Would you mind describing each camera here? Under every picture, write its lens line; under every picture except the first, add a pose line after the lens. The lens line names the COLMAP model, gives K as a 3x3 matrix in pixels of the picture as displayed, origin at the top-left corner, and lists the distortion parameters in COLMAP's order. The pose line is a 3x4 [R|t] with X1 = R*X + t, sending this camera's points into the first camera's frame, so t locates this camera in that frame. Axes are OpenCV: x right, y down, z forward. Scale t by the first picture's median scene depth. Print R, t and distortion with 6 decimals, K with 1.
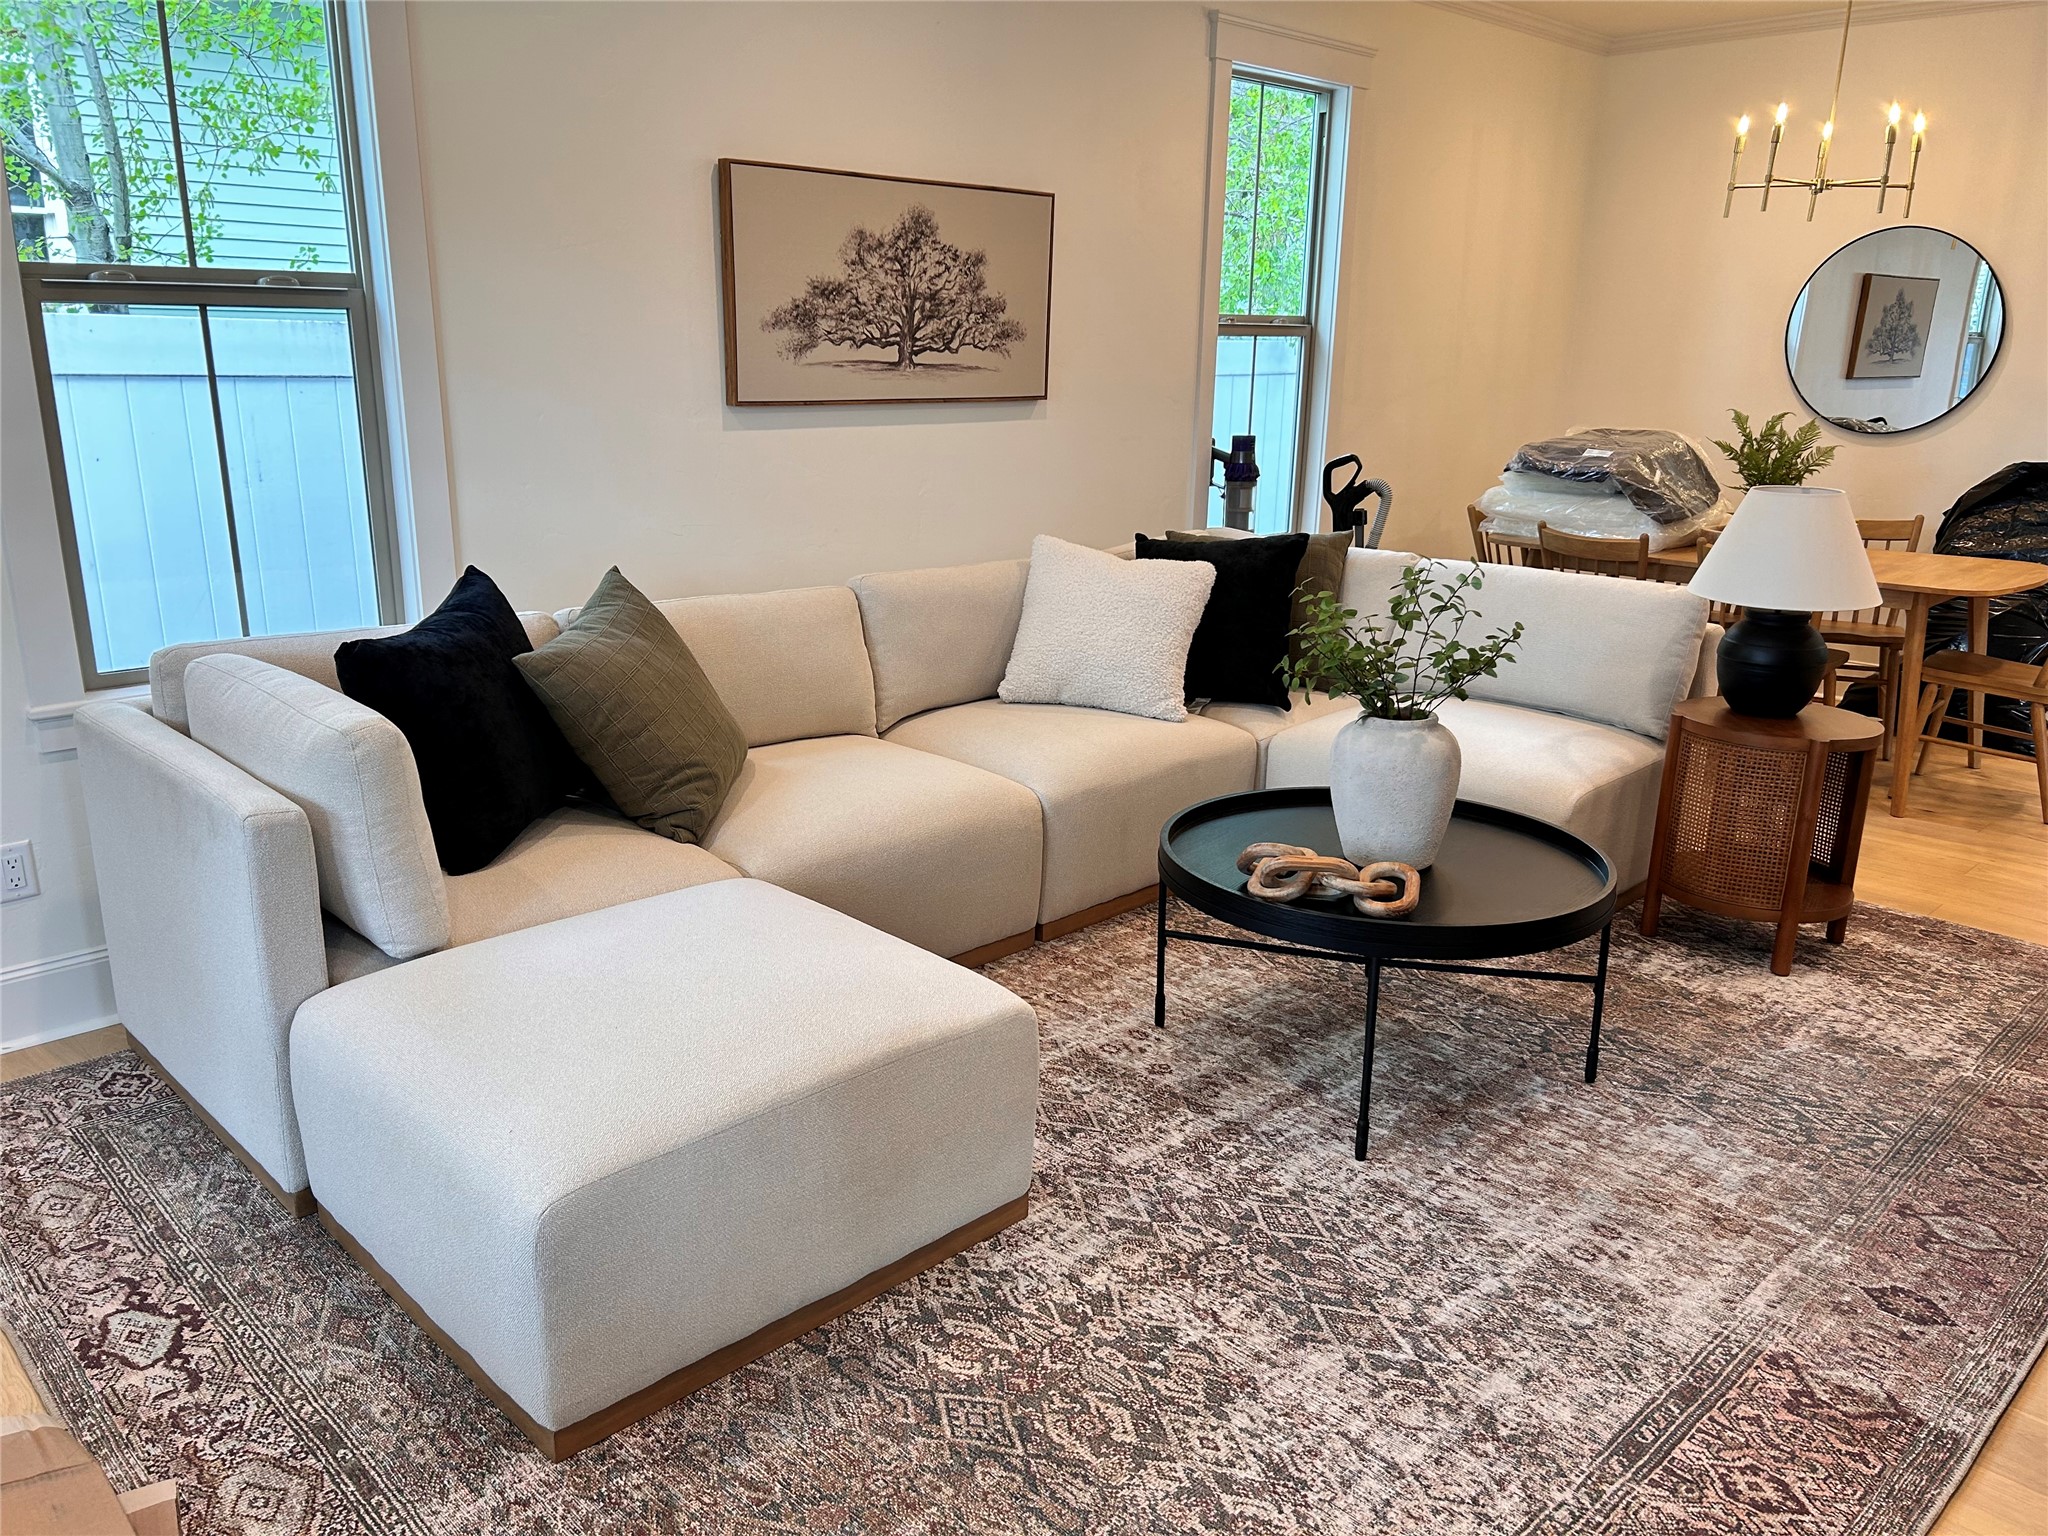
lens RADIAL K [[1517.5, 0, 1026.2], [0, 1517.5, 776.3], [0, 0, 1]] dist [0.048941, -0.050615]
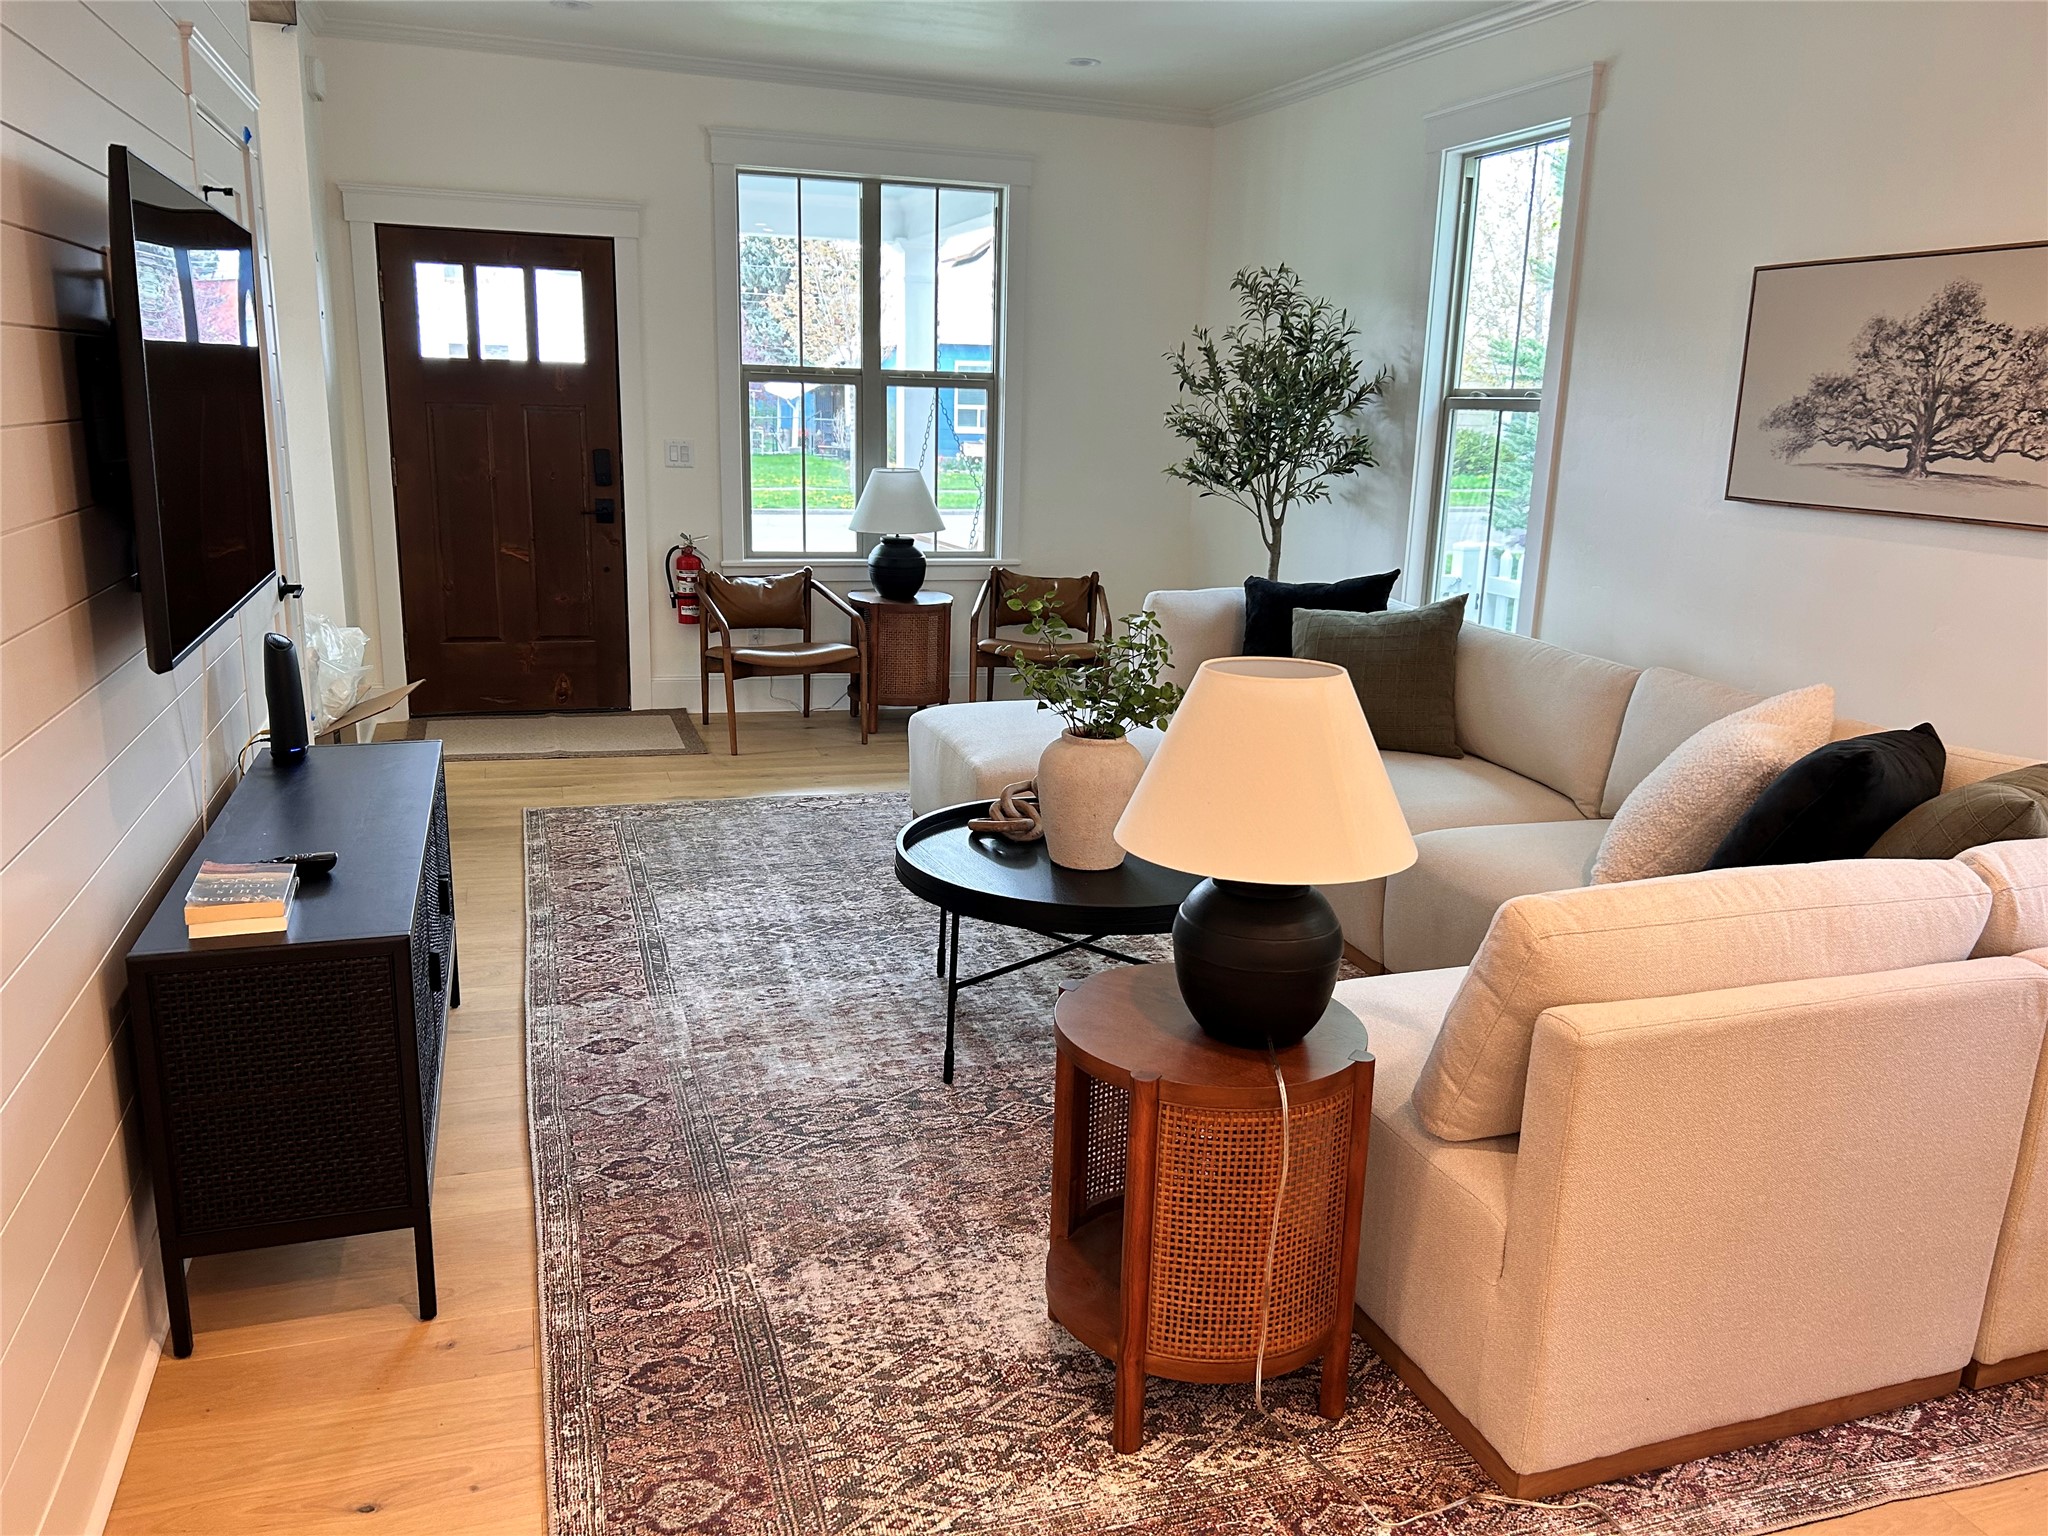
lens RADIAL K [[1517.5, 0, 1055.1], [0, 1517.5, 774.5], [0, 0, 1]] dist [0.048941, -0.050615]
pose [[-0.427820, 0.187009, -0.884307, 1.146307], [-0.290464, 0.898023, 0.330433, -0.342510], [0.855921, 0.398225, -0.329872, 1.226966]]
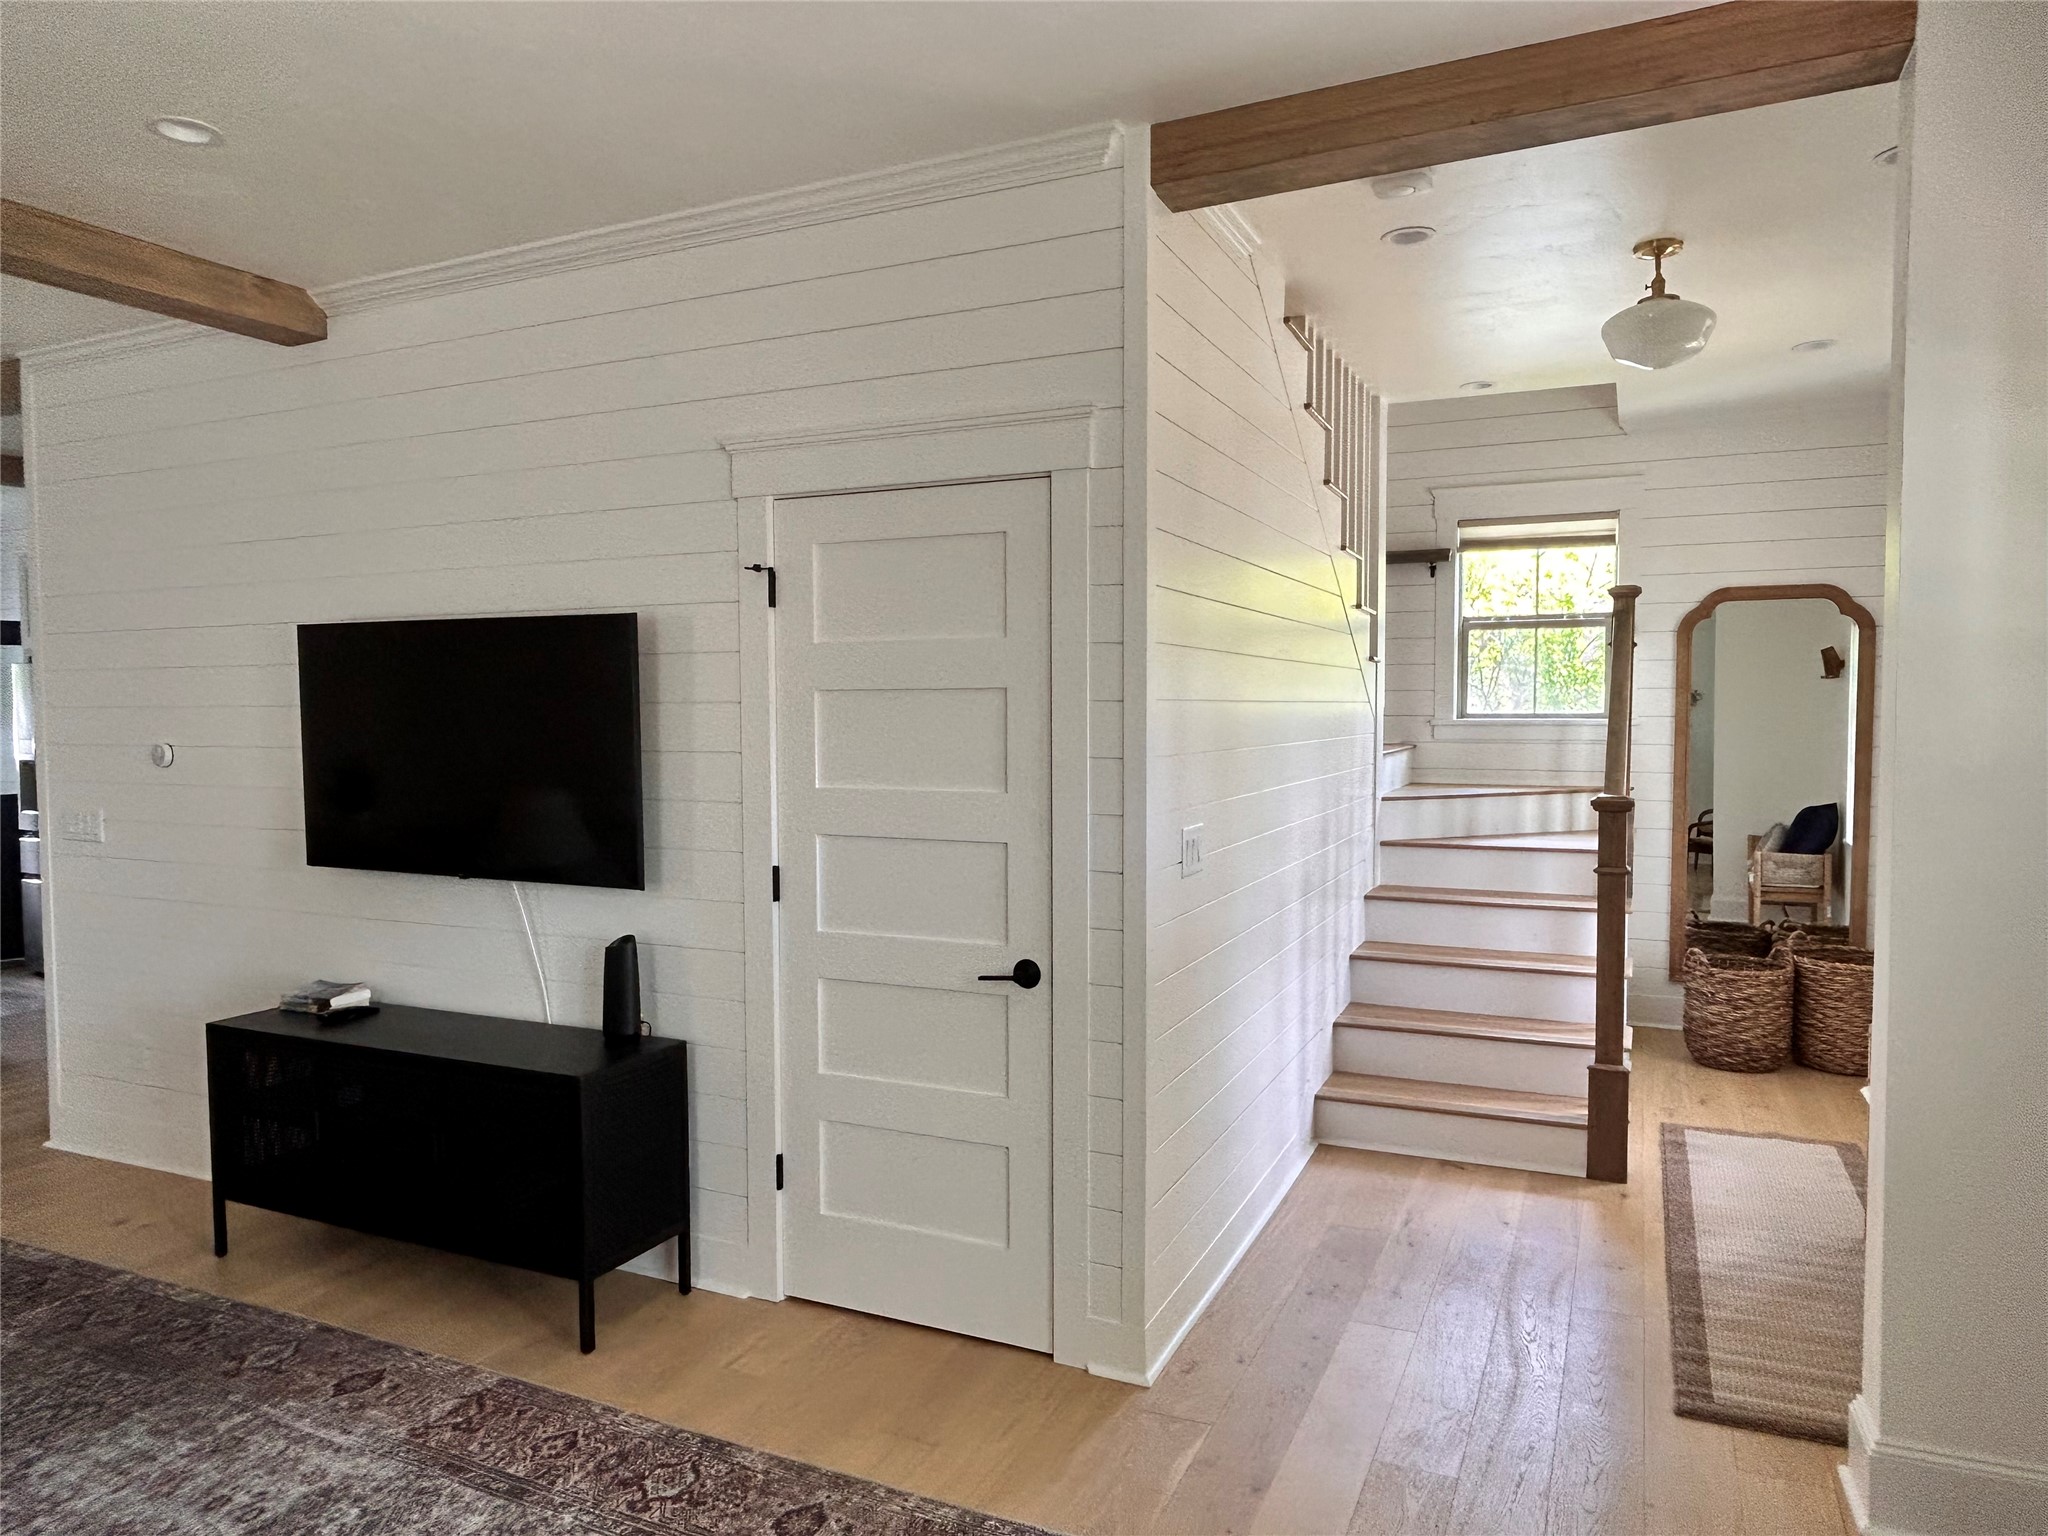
lens RADIAL K [[1322.0, 0, 1015.7], [0, 1322.0, 772.0], [0, 0, 1]] dist [0.000199, 0.002073]
pose [[-0.343763, -0.056420, 0.937360, -0.528037], [0.258359, 0.953989, 0.152170, -0.157377], [-0.902816, 0.294486, -0.313370, 0.473495]]
